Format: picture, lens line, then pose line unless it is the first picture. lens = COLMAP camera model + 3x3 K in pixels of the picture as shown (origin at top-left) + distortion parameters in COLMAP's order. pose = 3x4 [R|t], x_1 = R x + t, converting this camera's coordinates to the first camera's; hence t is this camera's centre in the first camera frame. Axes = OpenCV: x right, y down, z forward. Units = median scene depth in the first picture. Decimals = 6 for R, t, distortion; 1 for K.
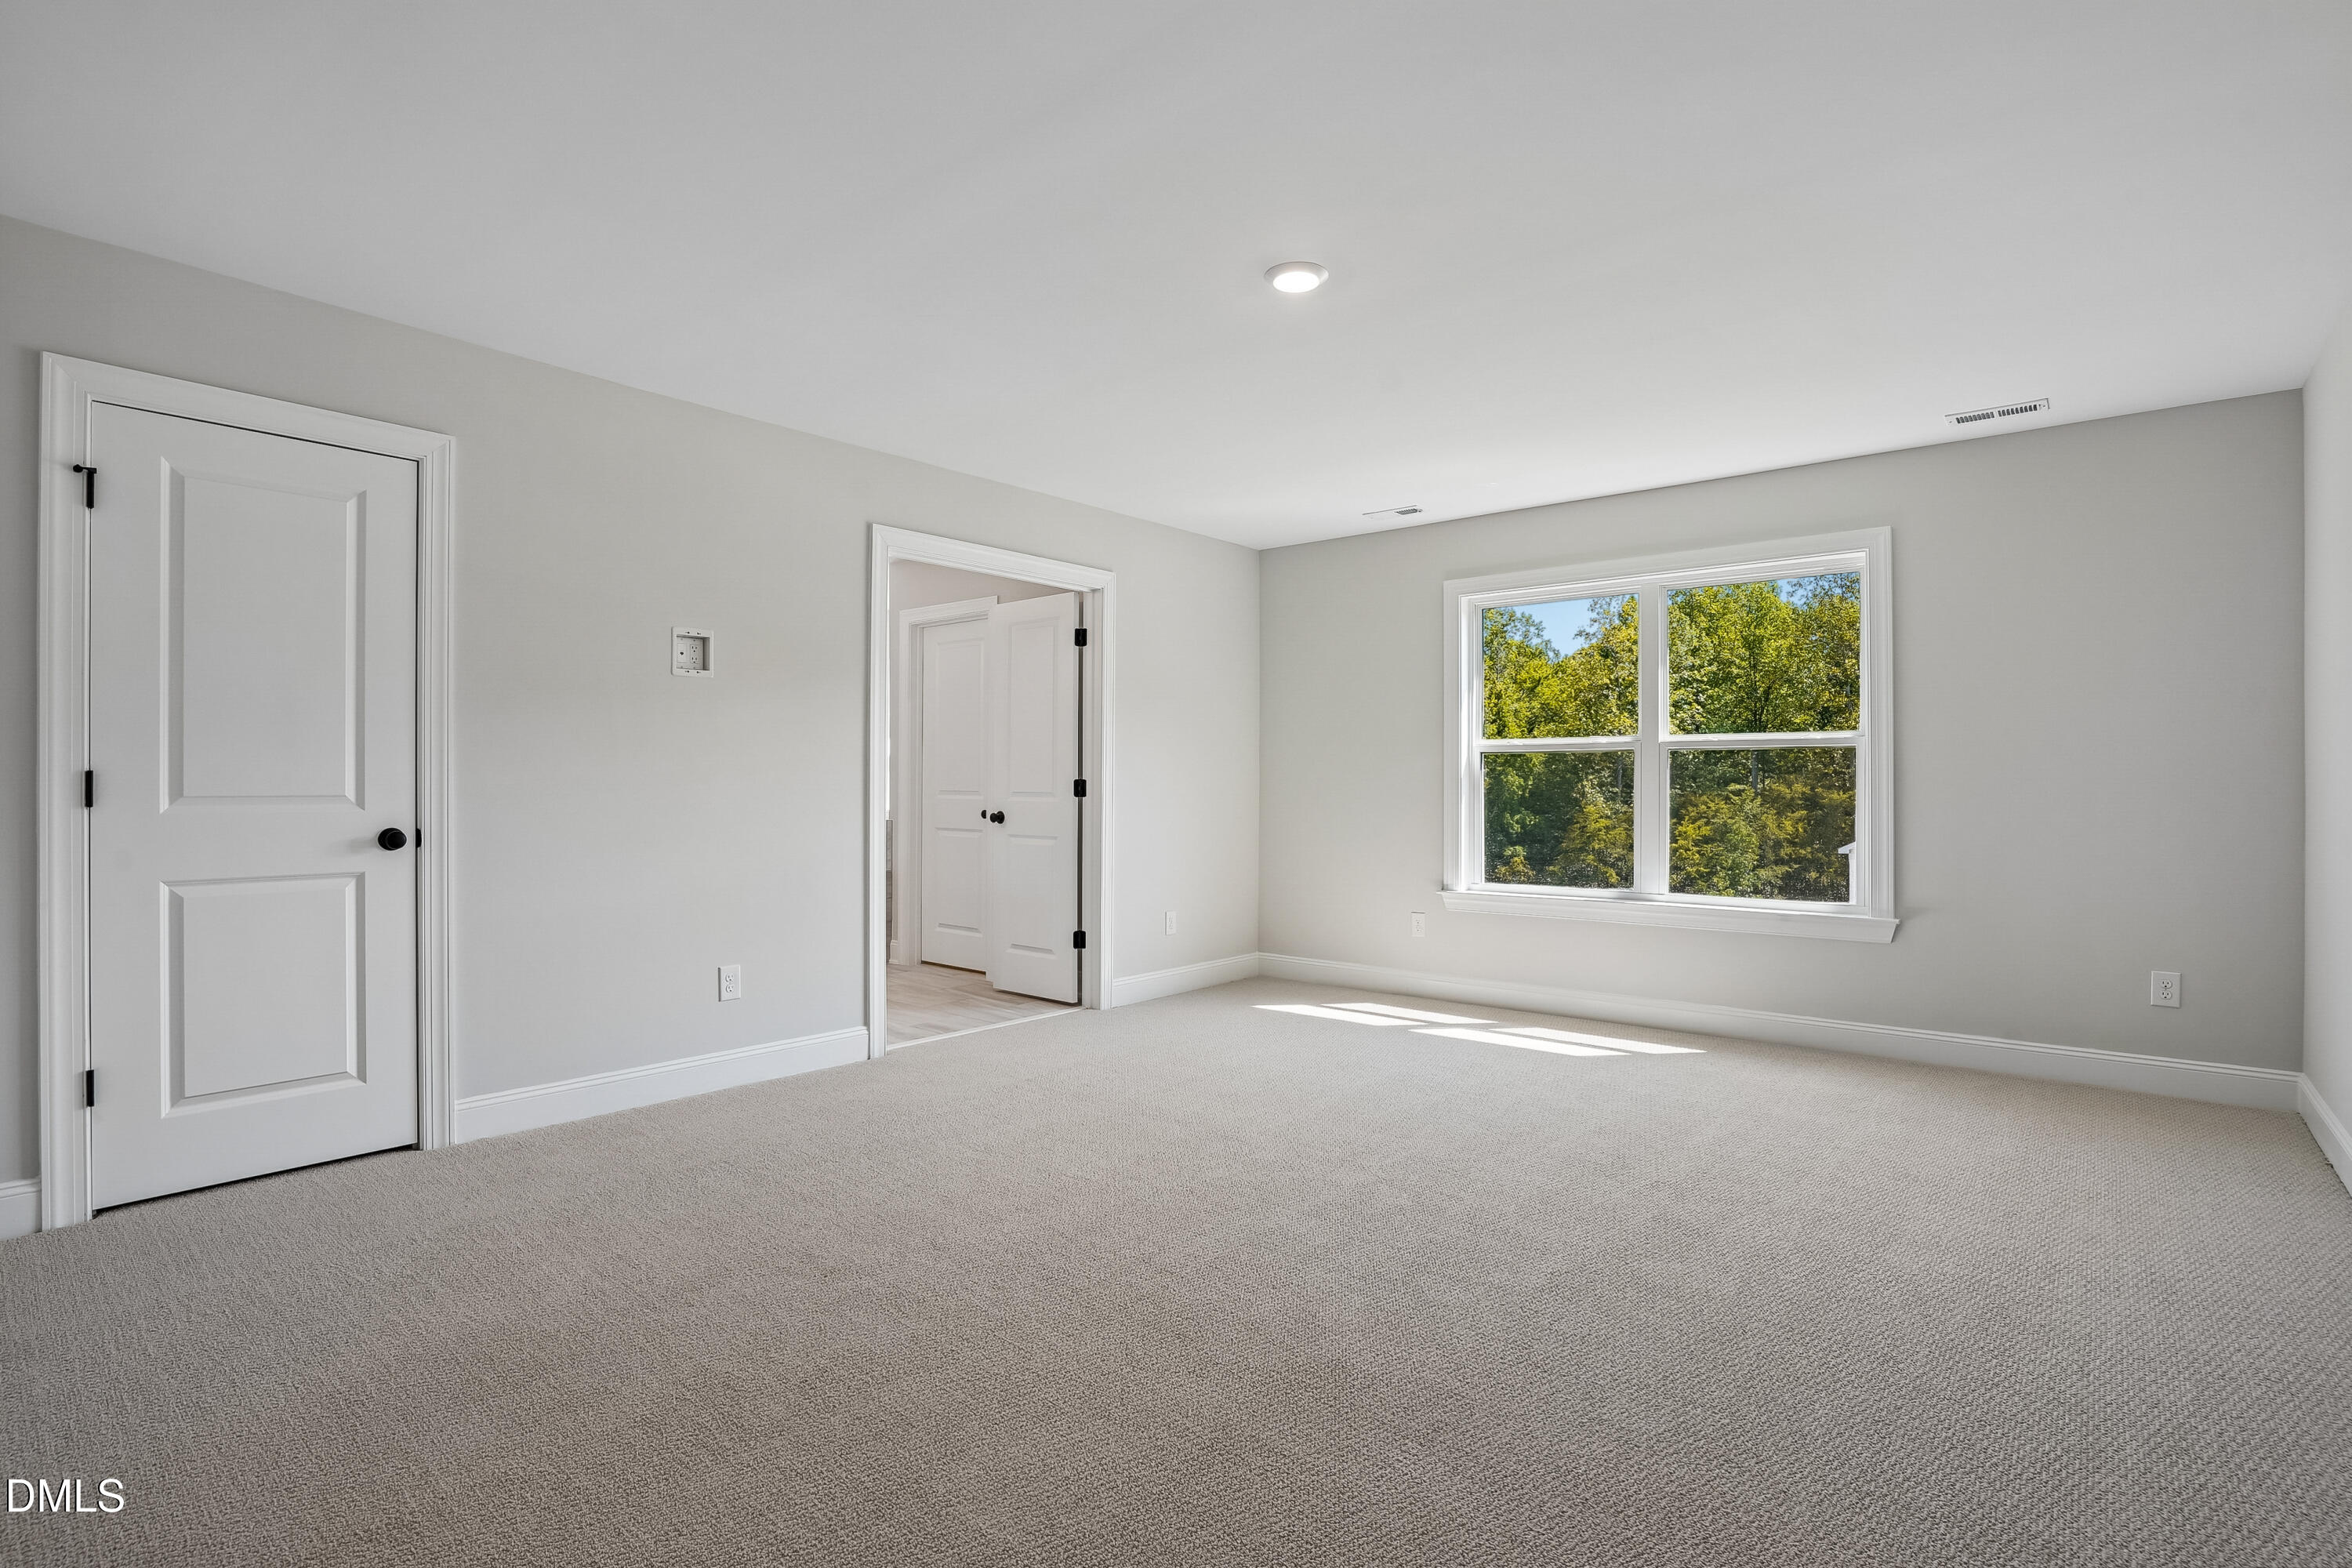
lens RADIAL K [[1115.1, 0, 1176.0], [0, 1115.1, 784.0], [0, 0, 1]] dist [-0.001352, -0.000102]
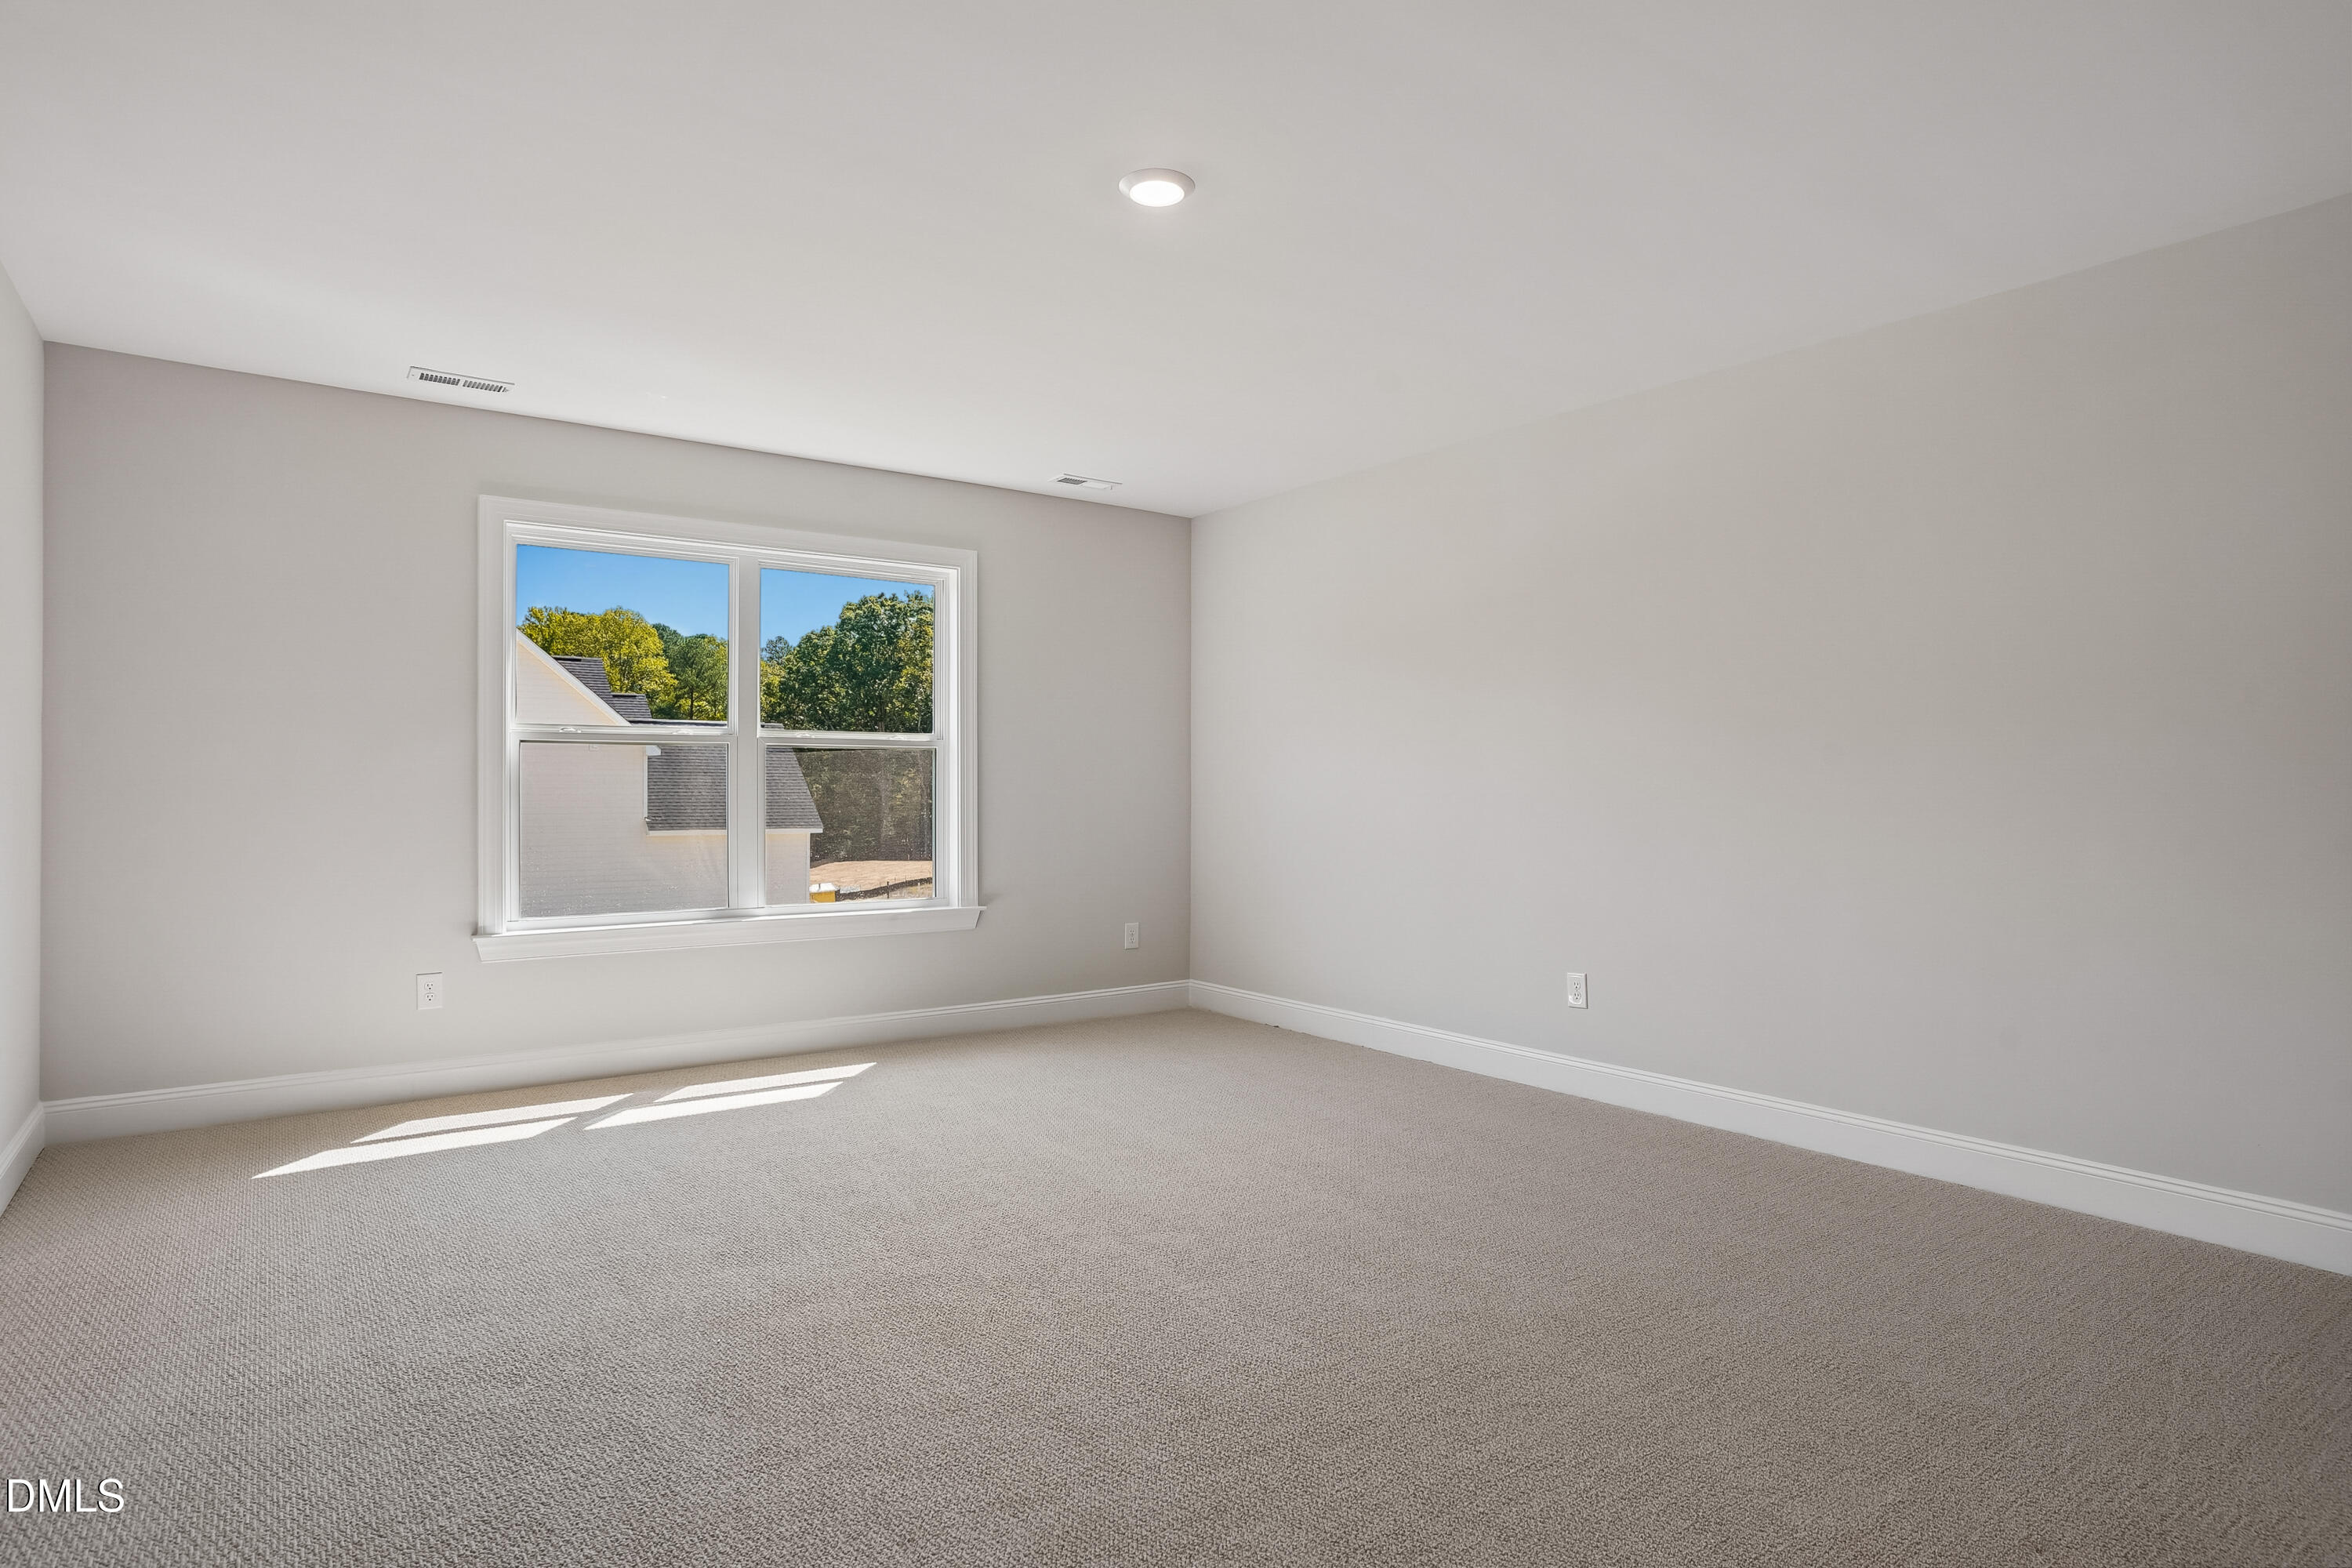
lens RADIAL K [[1272.8, 0, 1176.0], [0, 1272.8, 784.0], [0, 0, 1]] dist [-0.001565, -0.000069]
pose [[0.281810, 0.000791, 0.959470, -0.576848], [-0.001054, 0.999999, -0.000514, -0.000020], [-0.959470, -0.000867, 0.281810, 0.505401]]
